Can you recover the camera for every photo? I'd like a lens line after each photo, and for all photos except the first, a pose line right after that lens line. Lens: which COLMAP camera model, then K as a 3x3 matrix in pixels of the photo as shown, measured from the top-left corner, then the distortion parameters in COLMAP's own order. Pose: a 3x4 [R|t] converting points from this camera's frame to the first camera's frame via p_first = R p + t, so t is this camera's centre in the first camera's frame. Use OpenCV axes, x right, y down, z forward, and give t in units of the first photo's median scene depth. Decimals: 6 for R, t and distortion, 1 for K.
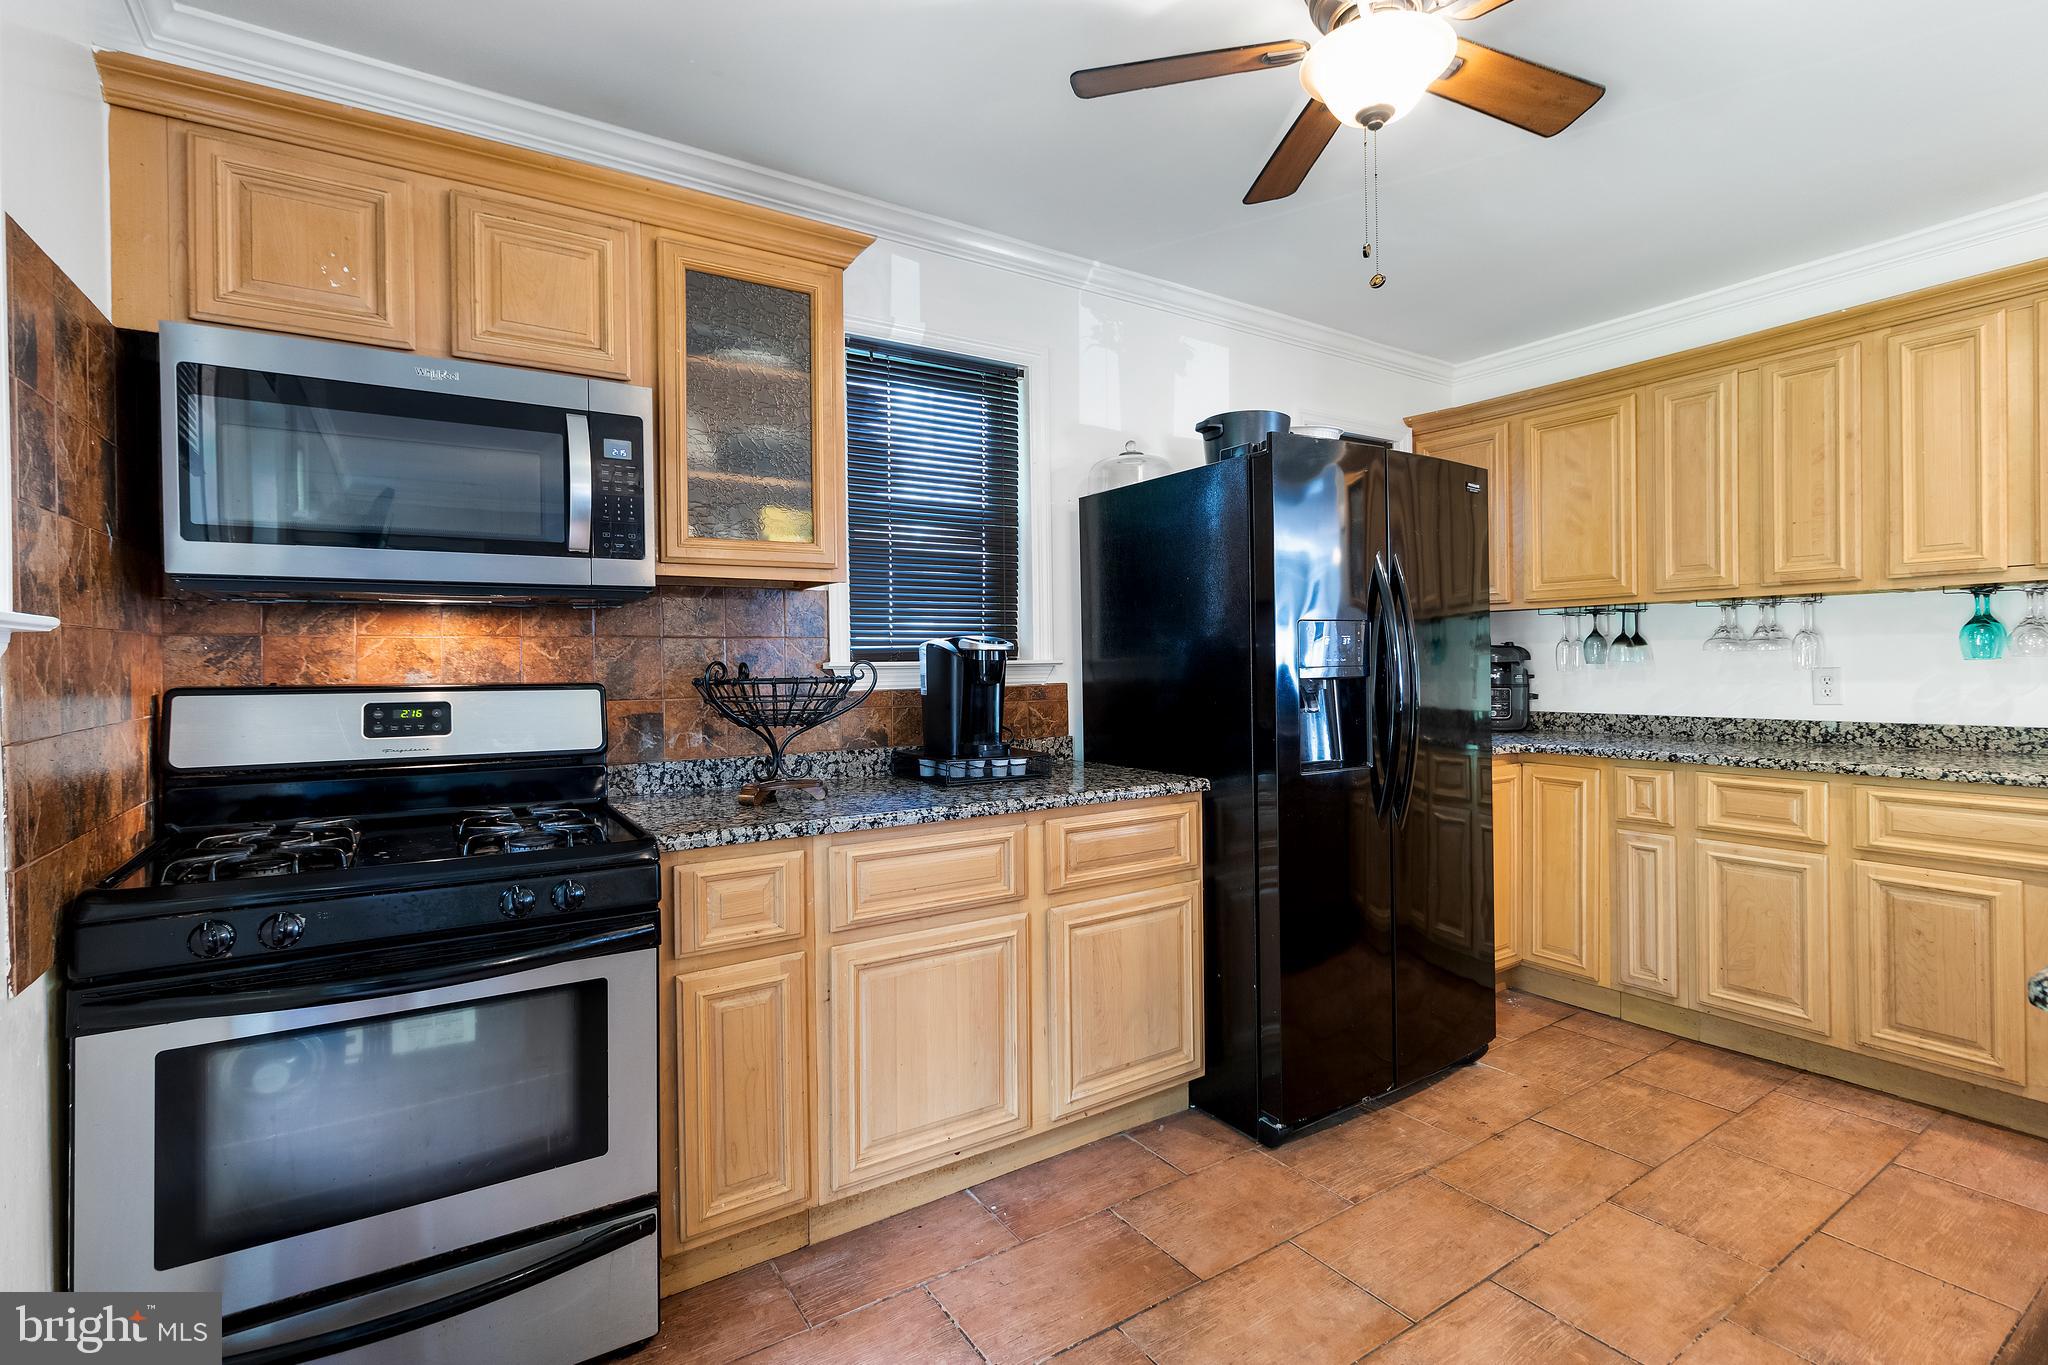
lens RADIAL K [[944.8, 0, 1033.5], [0, 944.8, 668.6], [0, 0, 1]] dist [0.001696, -0.000127]
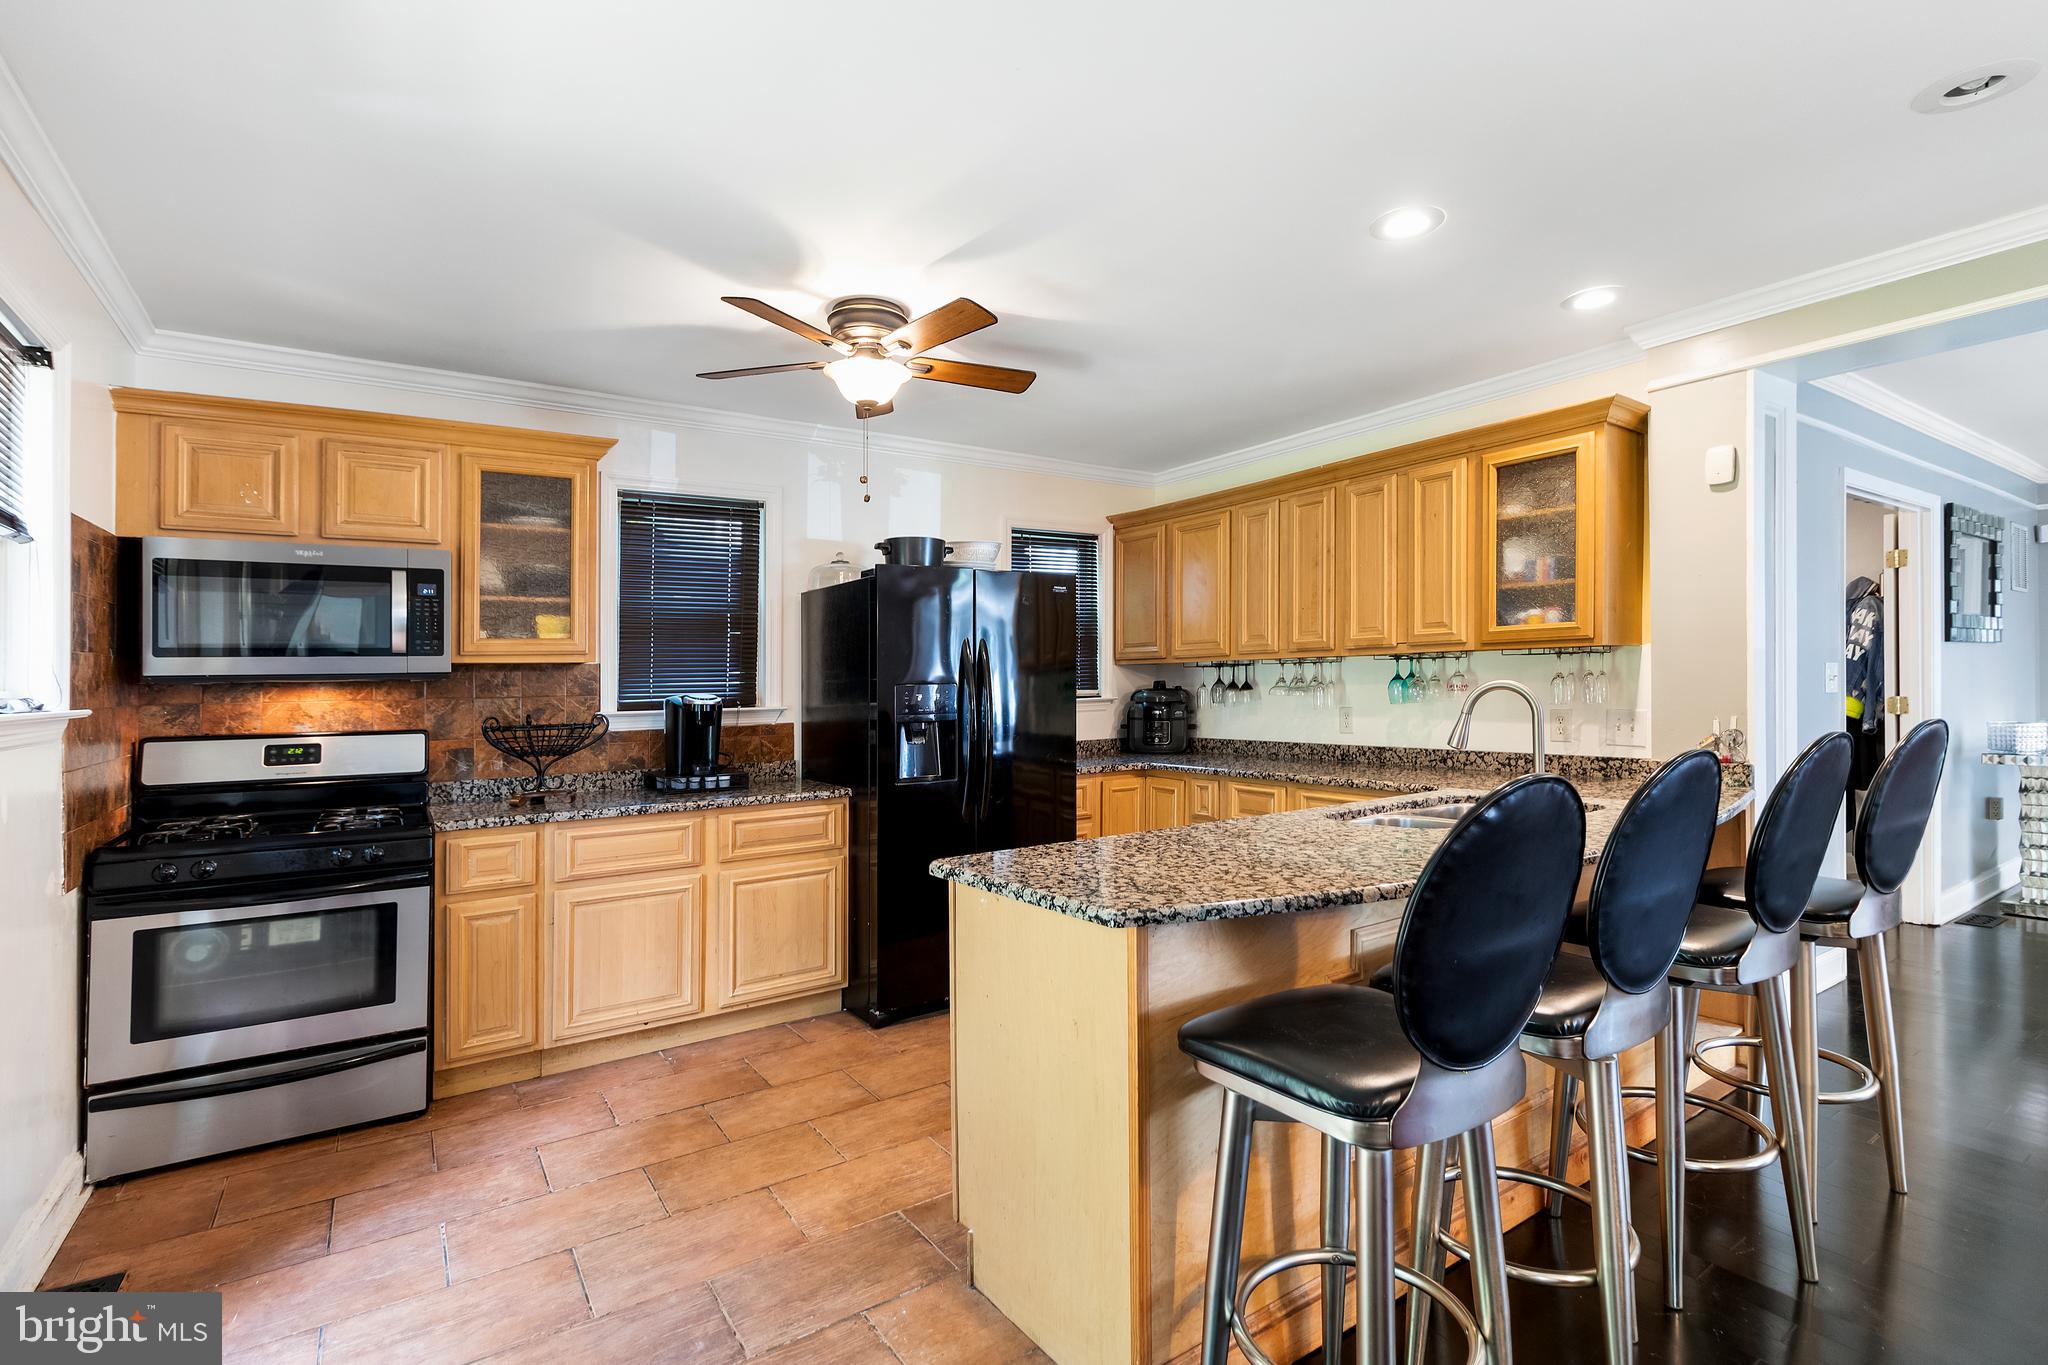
lens RADIAL K [[962.1, 0, 1077.3], [0, 962.1, 658.0], [0, 0, 1]] dist [0.001477, 0.000043]
pose [[0.999263, -0.003780, 0.038187, 0.529008], [0.004899, 0.999560, -0.029266, -0.048548], [-0.038059, 0.029431, 0.998842, -0.603317]]
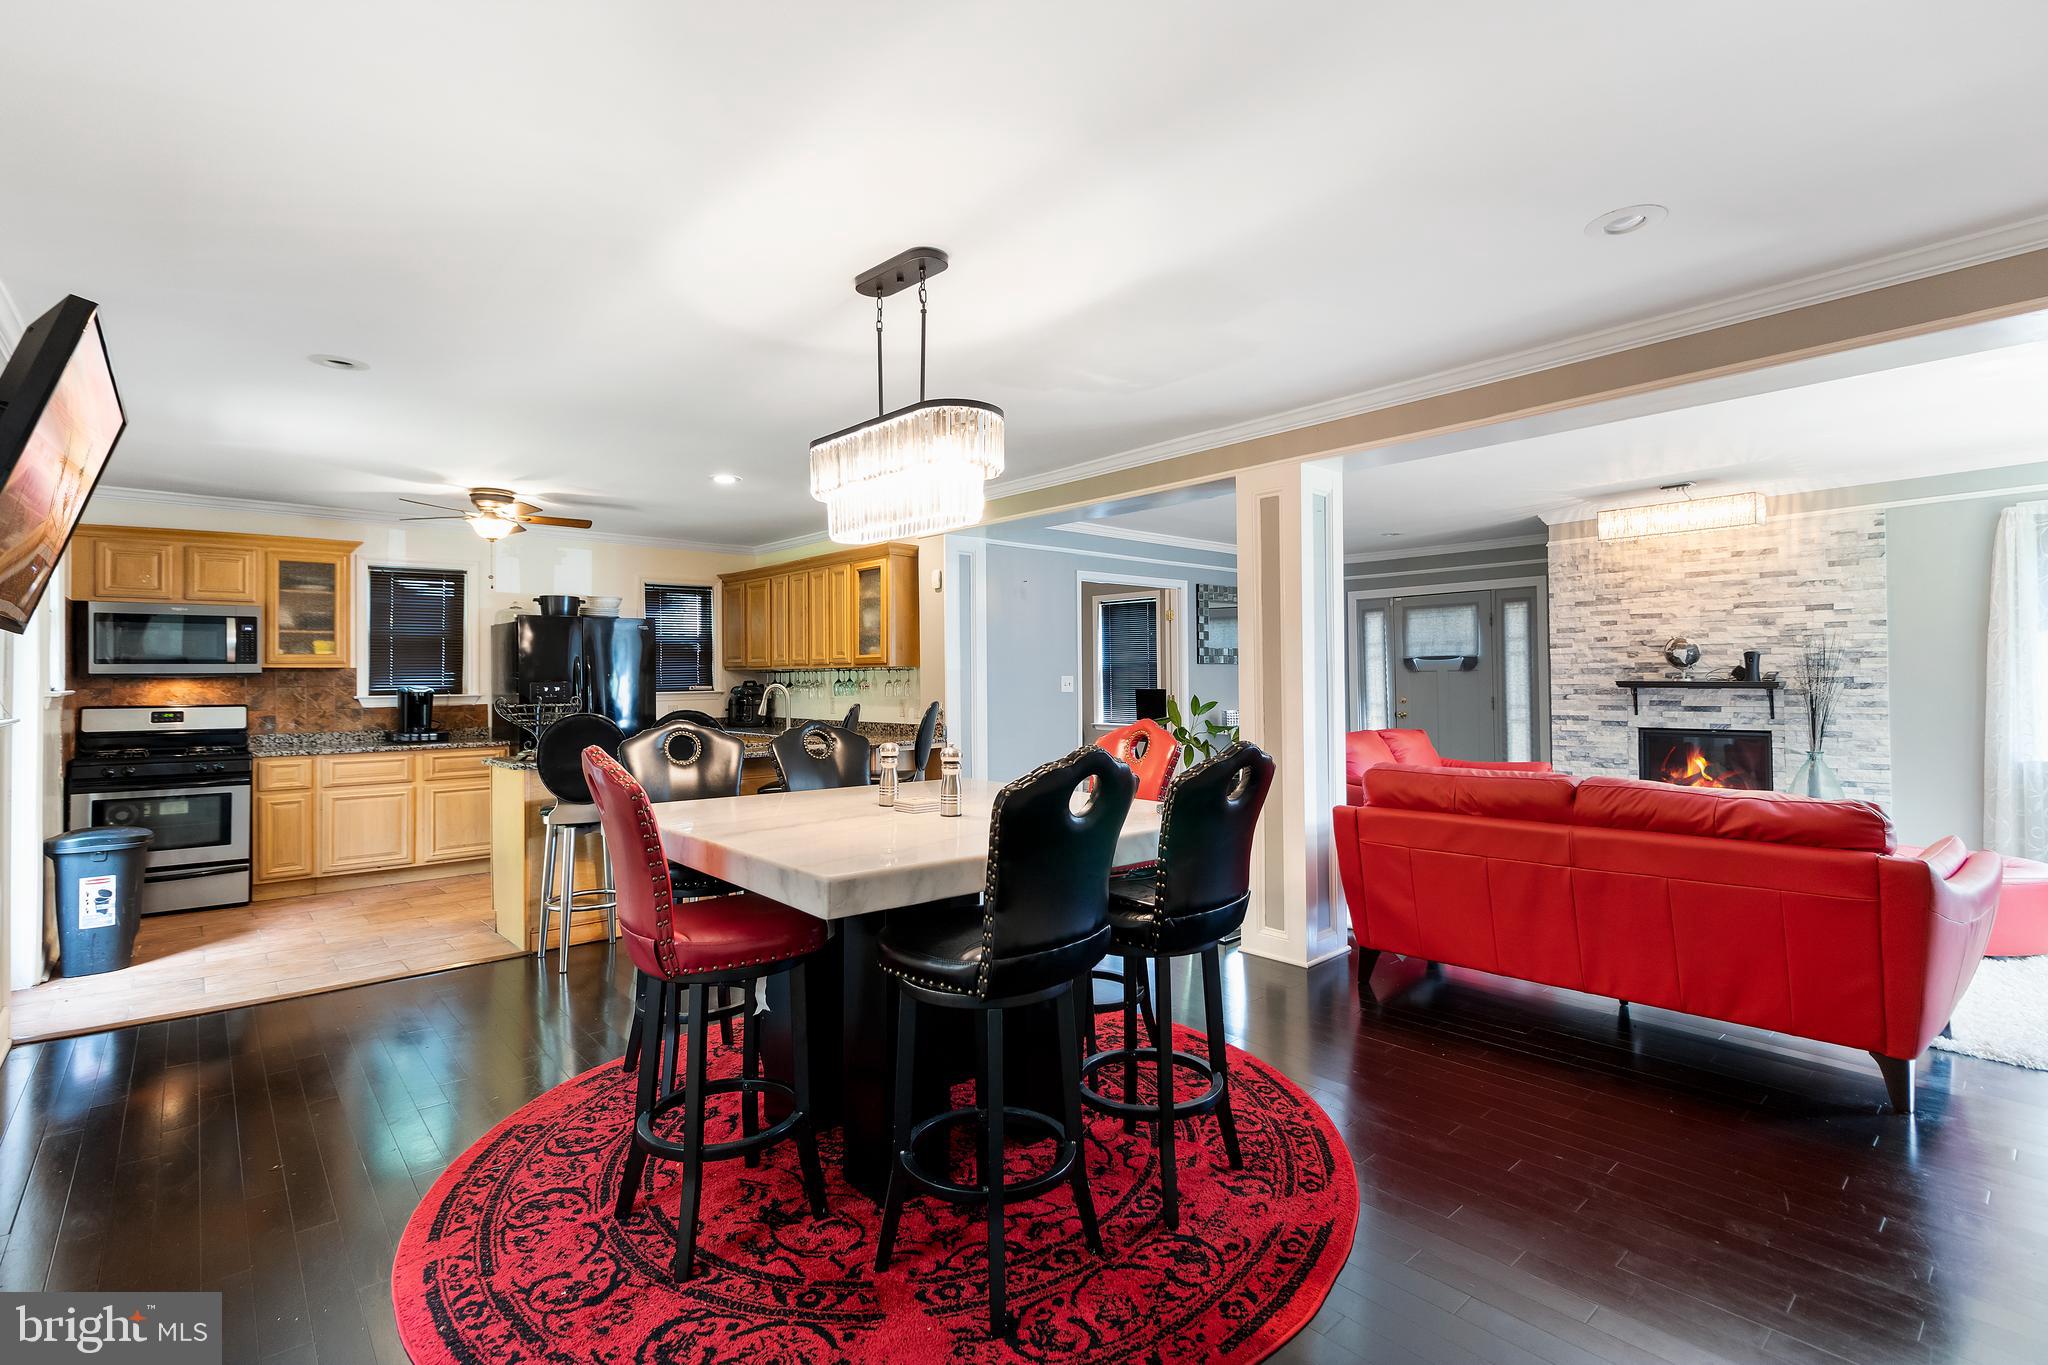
lens RADIAL K [[944.9, 0, 1035.7], [0, 944.9, 675.0], [0, 0, 1]] dist [0.003043, -0.000017]
pose [[0.989203, 0.006700, 0.146401, 1.345980], [-0.005547, 0.999950, -0.008287, -0.057972], [-0.146449, 0.007385, 0.989191, -1.972051]]
